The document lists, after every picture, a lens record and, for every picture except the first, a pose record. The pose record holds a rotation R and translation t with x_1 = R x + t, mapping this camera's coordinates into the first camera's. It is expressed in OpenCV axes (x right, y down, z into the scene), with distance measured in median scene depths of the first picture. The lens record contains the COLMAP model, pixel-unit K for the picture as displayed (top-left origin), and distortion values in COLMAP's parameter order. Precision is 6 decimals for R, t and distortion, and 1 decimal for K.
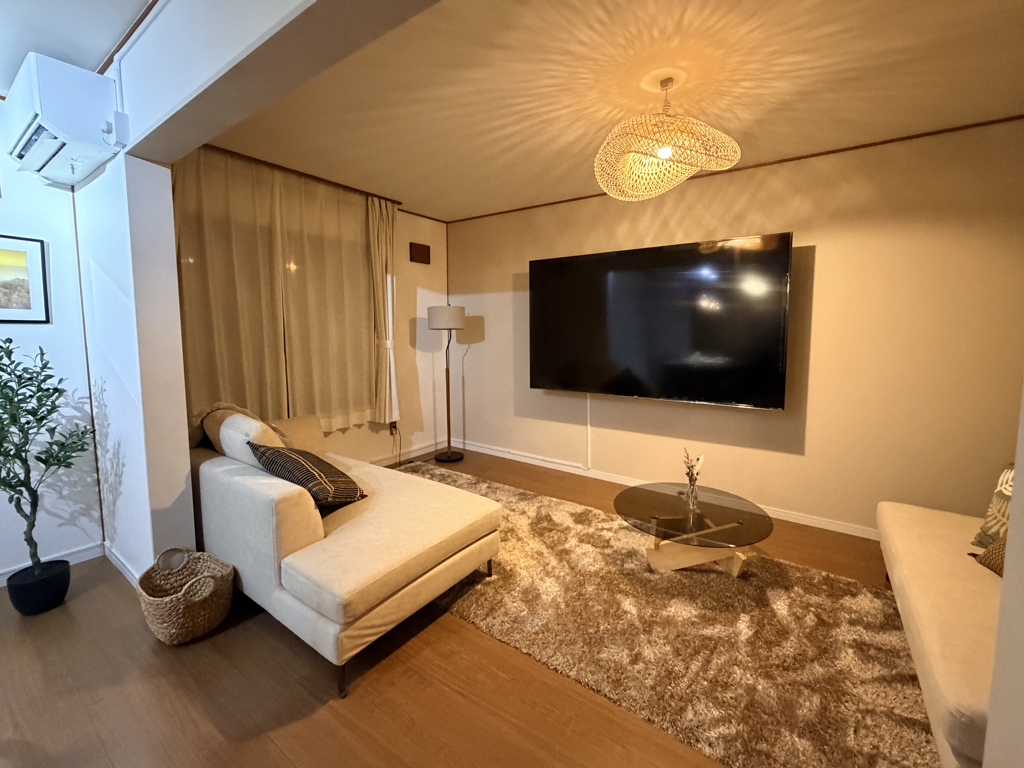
lens RADIAL K [[434.5, 0, 512.4], [0, 434.5, 363.2], [0, 0, 1]] dist [0.000245, -0.000001]
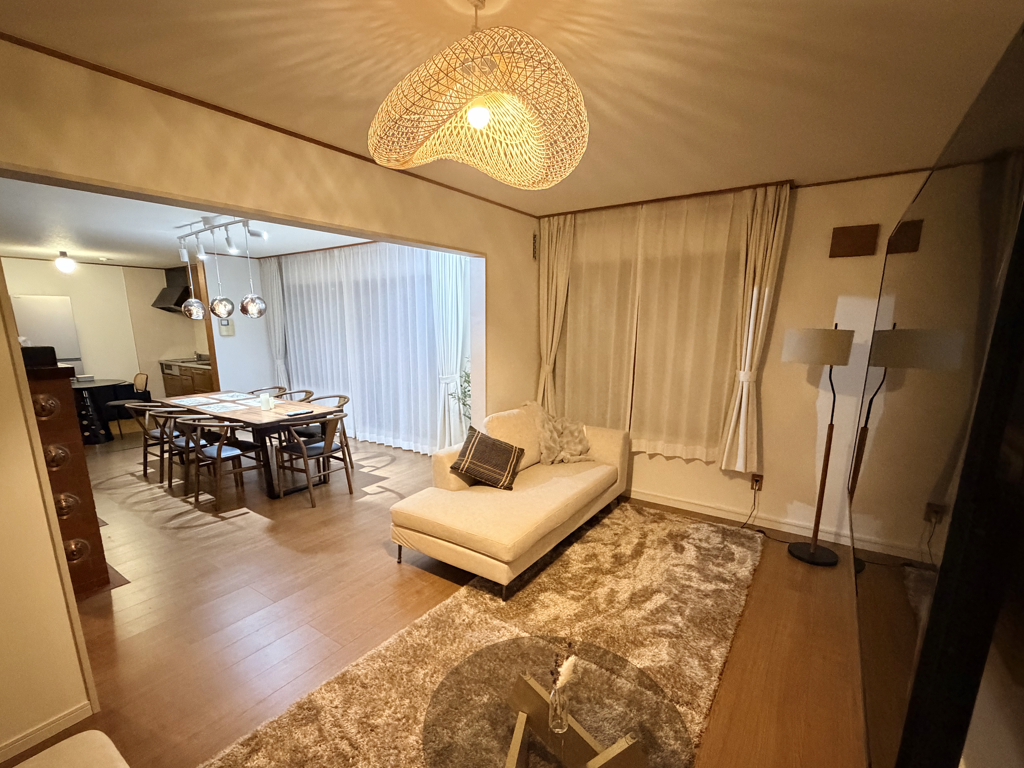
lens RADIAL K [[464.2, 0, 507.0], [0, 464.2, 425.7], [0, 0, 1]] dist [-0.002614, -0.000467]
pose [[0.009625, 0.217409, -0.976033, 0.568214], [-0.088842, 0.972404, 0.215724, -0.100379], [0.995999, 0.084637, 0.028674, 0.549110]]
